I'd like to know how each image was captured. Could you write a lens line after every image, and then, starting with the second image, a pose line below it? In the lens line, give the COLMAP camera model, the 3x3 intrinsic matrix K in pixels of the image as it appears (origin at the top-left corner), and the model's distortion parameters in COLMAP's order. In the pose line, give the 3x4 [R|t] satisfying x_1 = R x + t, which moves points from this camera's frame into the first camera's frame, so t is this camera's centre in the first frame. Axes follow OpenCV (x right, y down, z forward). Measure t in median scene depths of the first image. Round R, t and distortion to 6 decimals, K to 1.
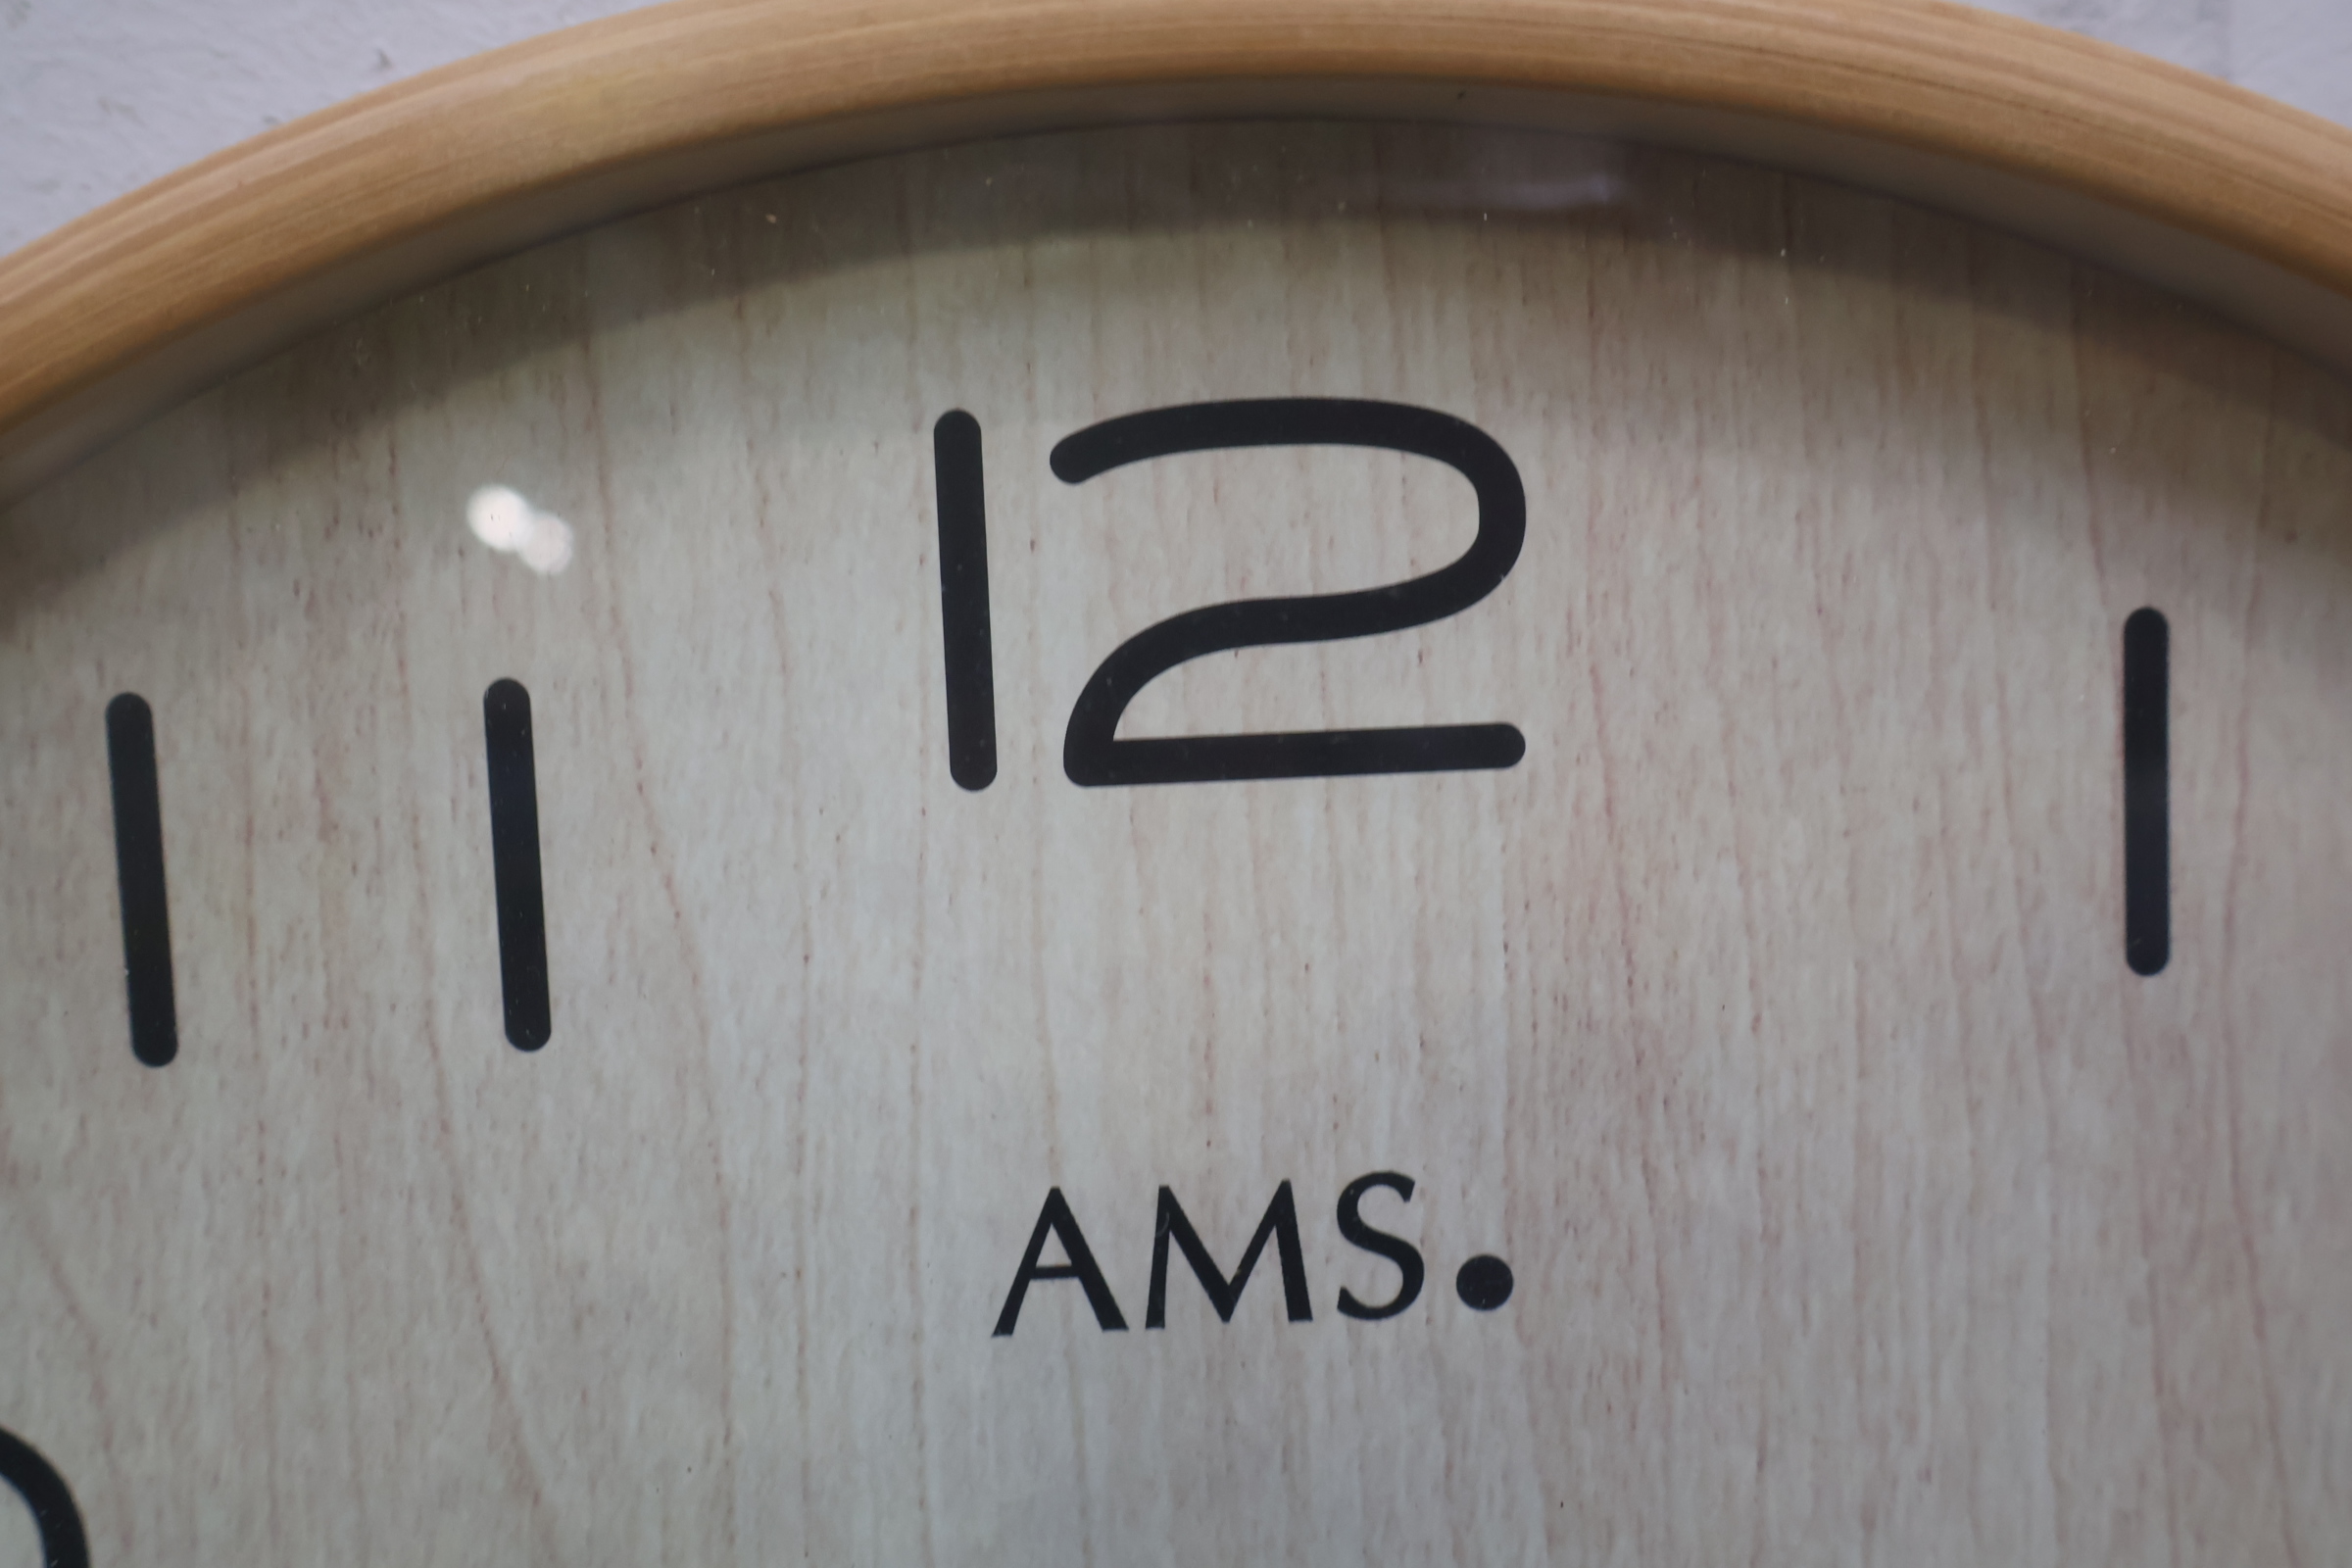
lens RADIAL K [[2442.0, 0, 1187.6], [0, 2442.0, 721.7], [0, 0, 1]] dist [0.002872, 0.000000]
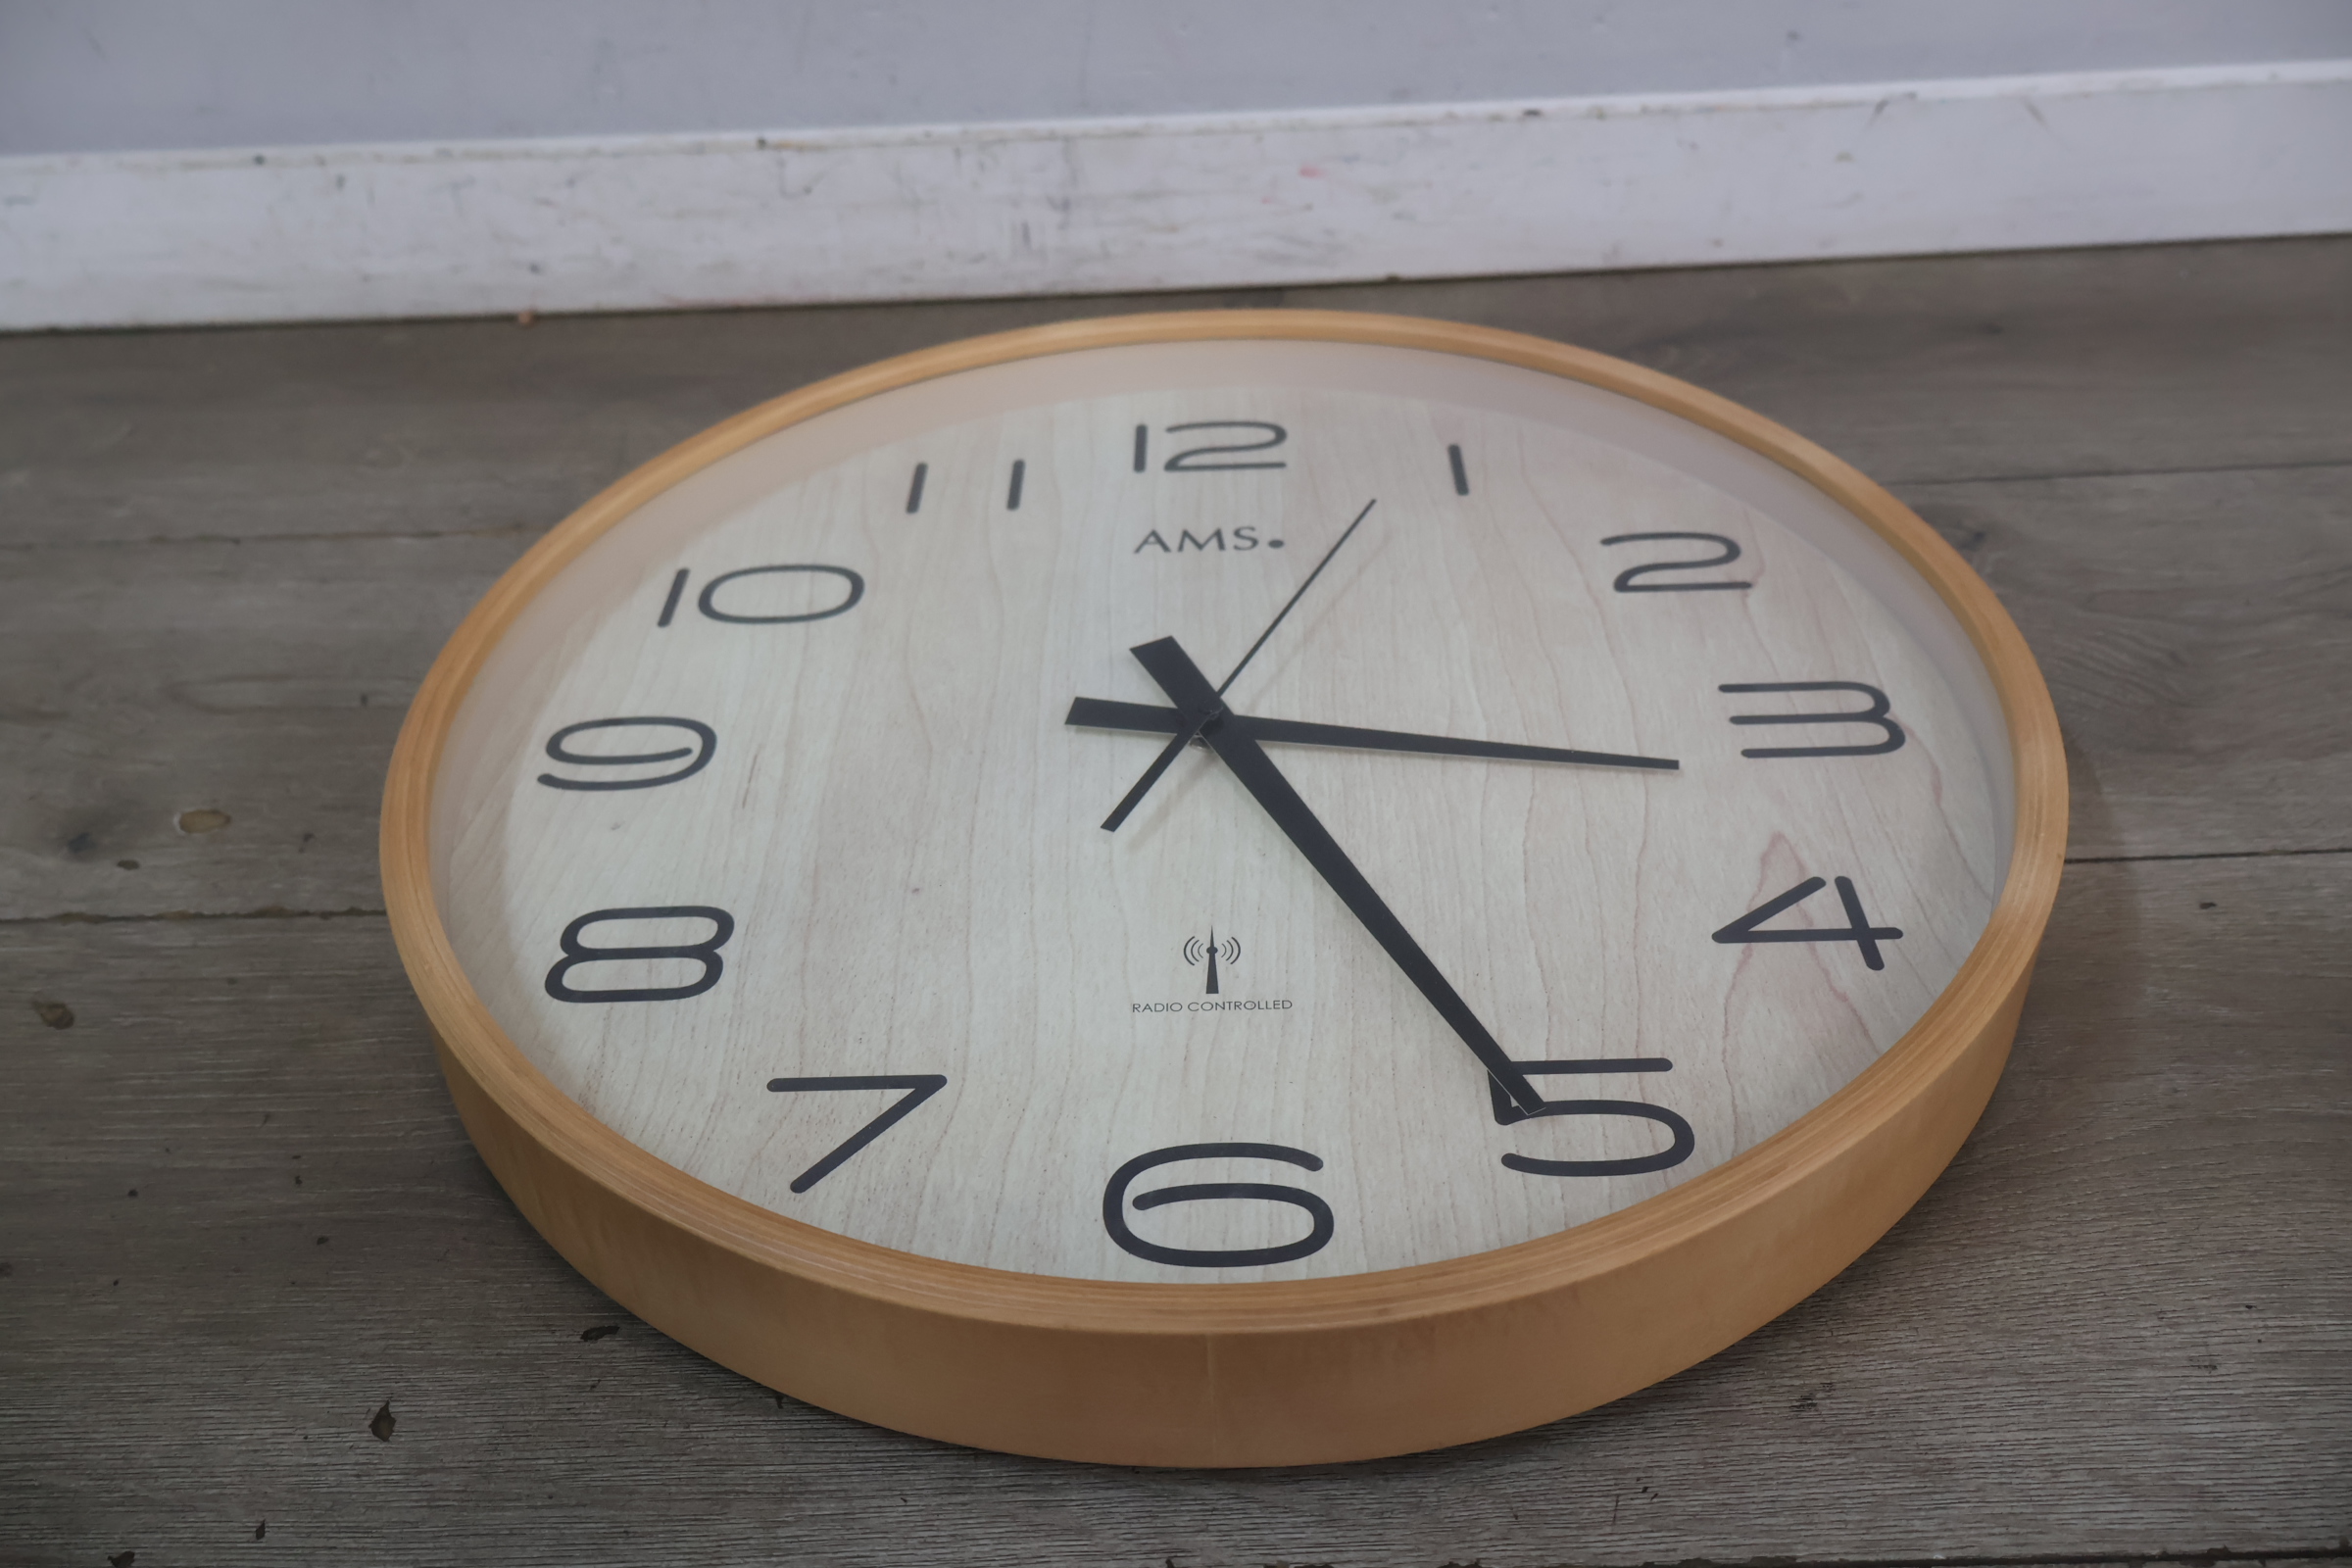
lens RADIAL K [[2002.3, 0, 1163.8], [0, 2002.3, 764.6], [0, 0, 1]] dist [-0.006975, 0.020322]
pose [[0.995884, -0.020453, -0.088295, 0.210044], [-0.062741, 0.547449, -0.834484, 2.808217], [0.065405, 0.836589, 0.543913, -0.289156]]
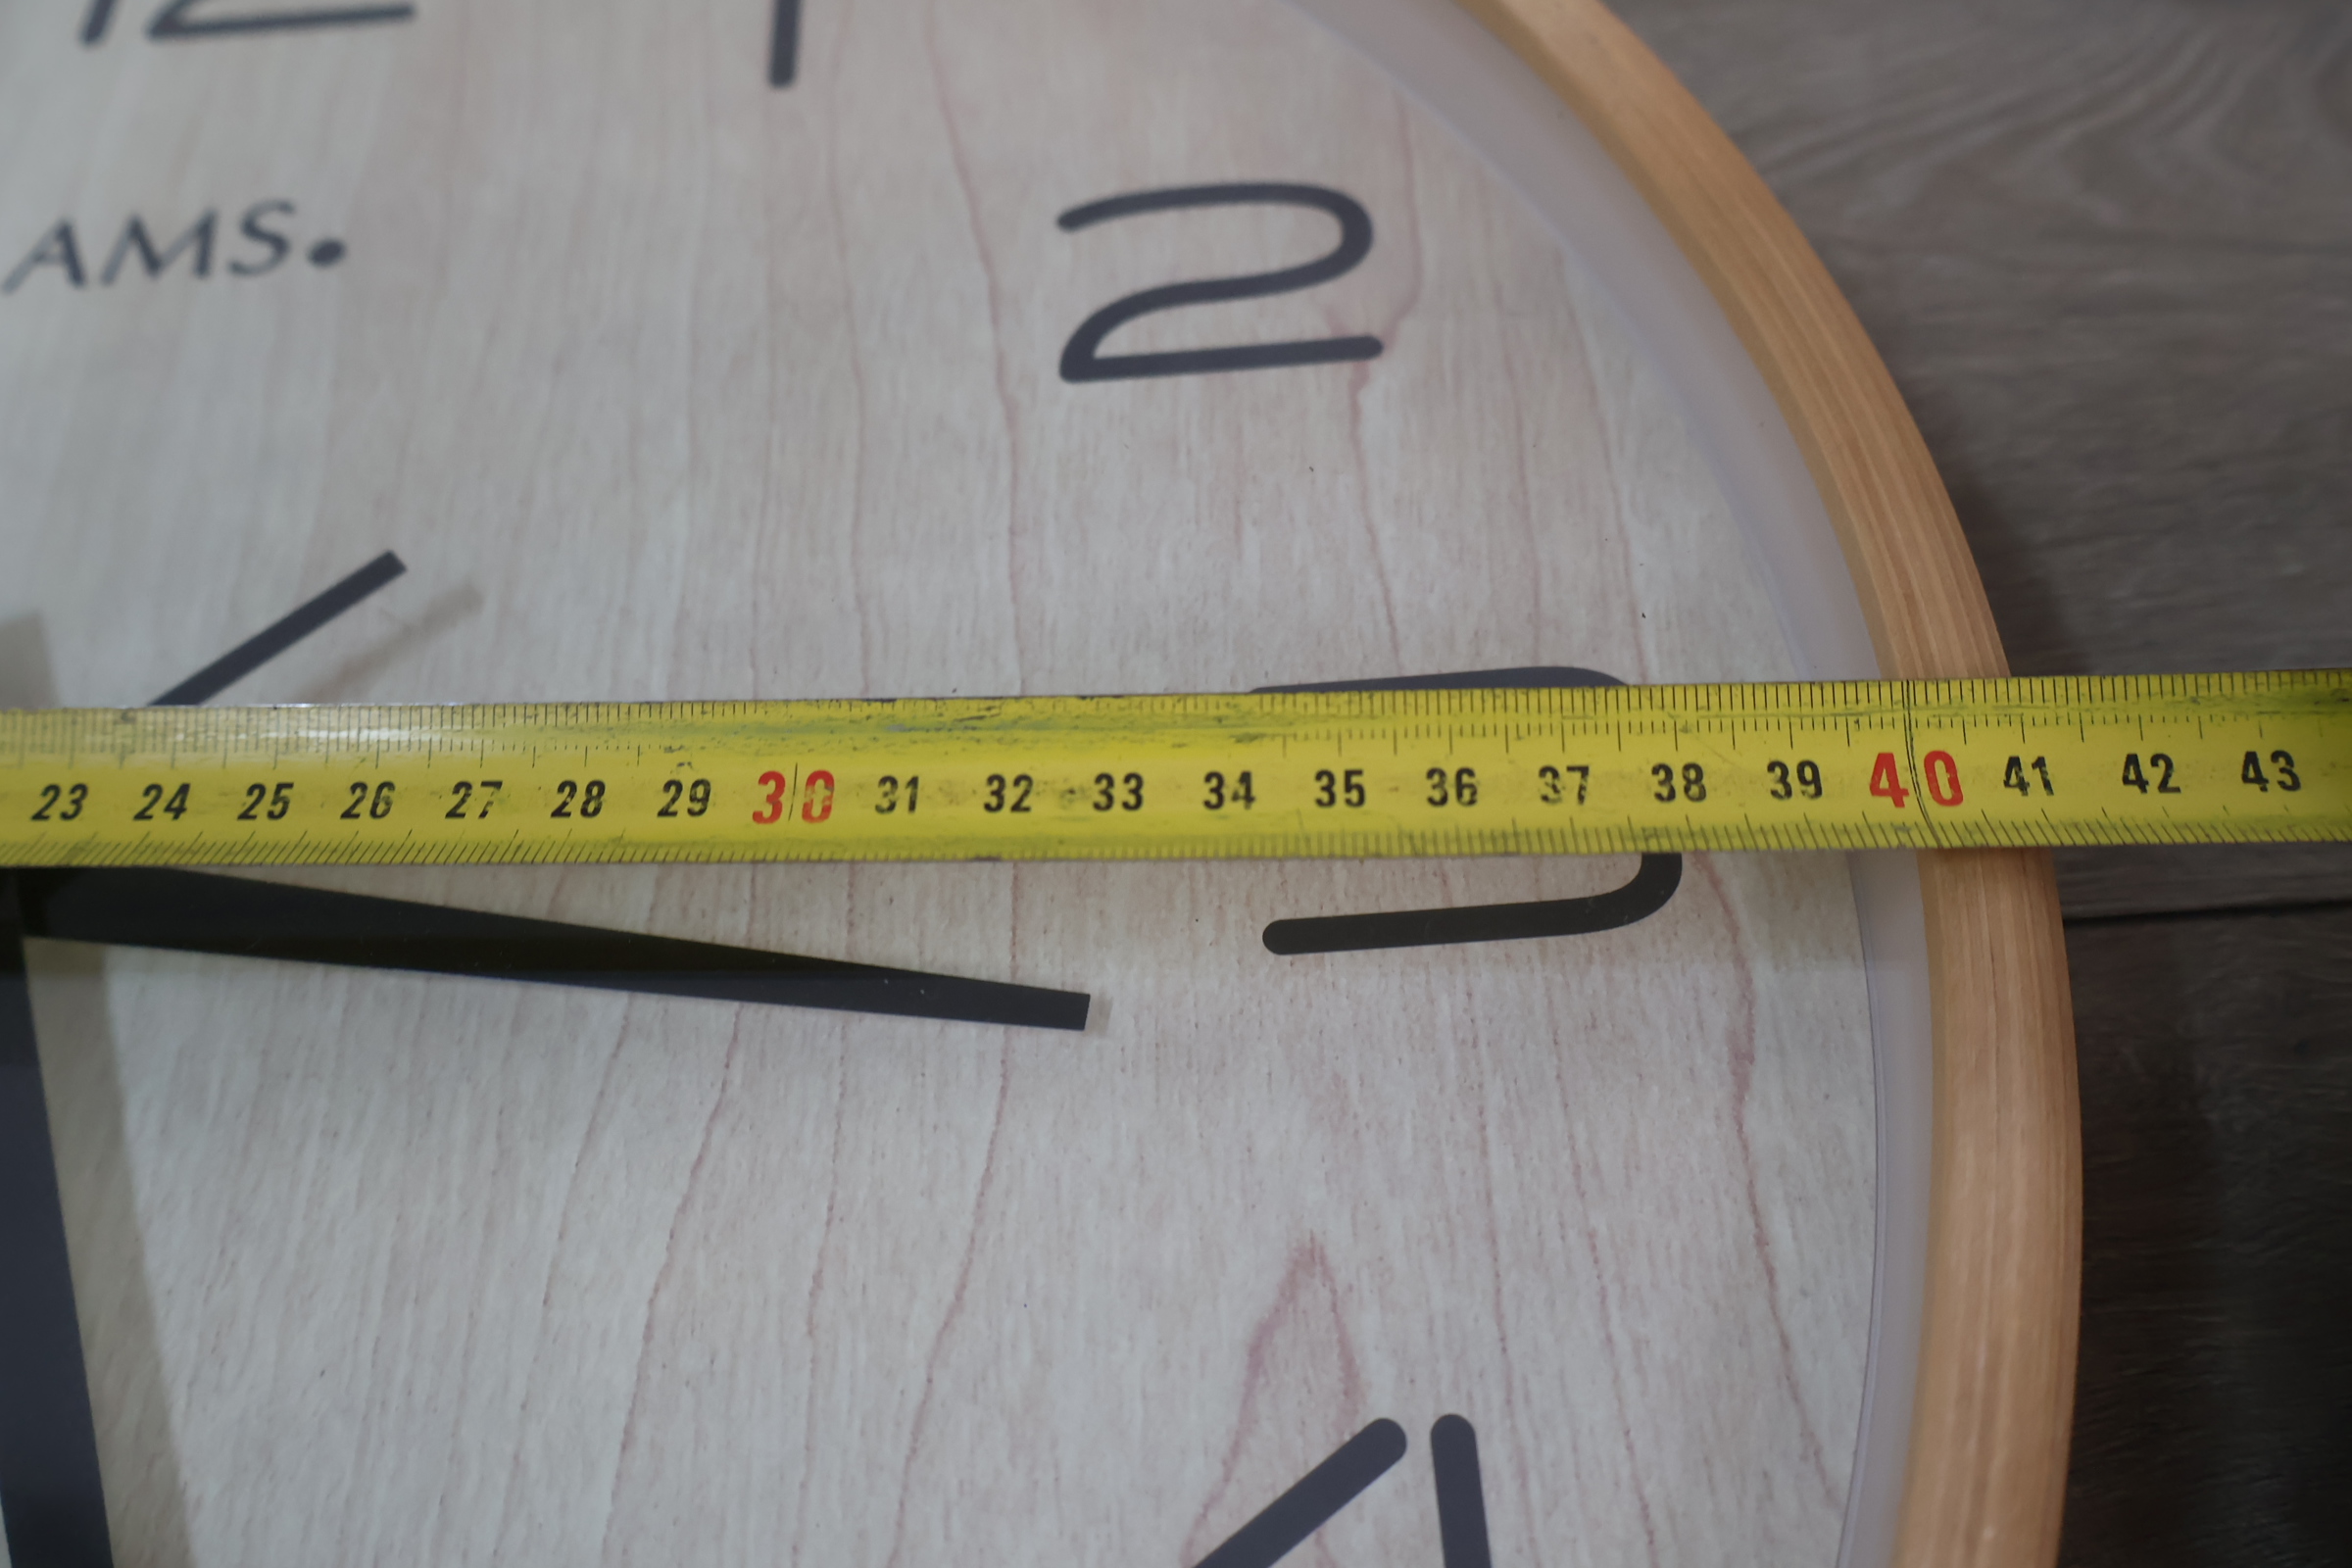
lens RADIAL K [[2002.3, 0, 1171.2], [0, 2002.3, 789.7], [0, 0, 1]] dist [-0.006975, 0.020322]
pose [[0.995993, -0.046660, -0.076299, 0.726939], [-0.006509, 0.813035, -0.582178, 1.227414], [0.089198, 0.580342, 0.809473, 0.247231]]
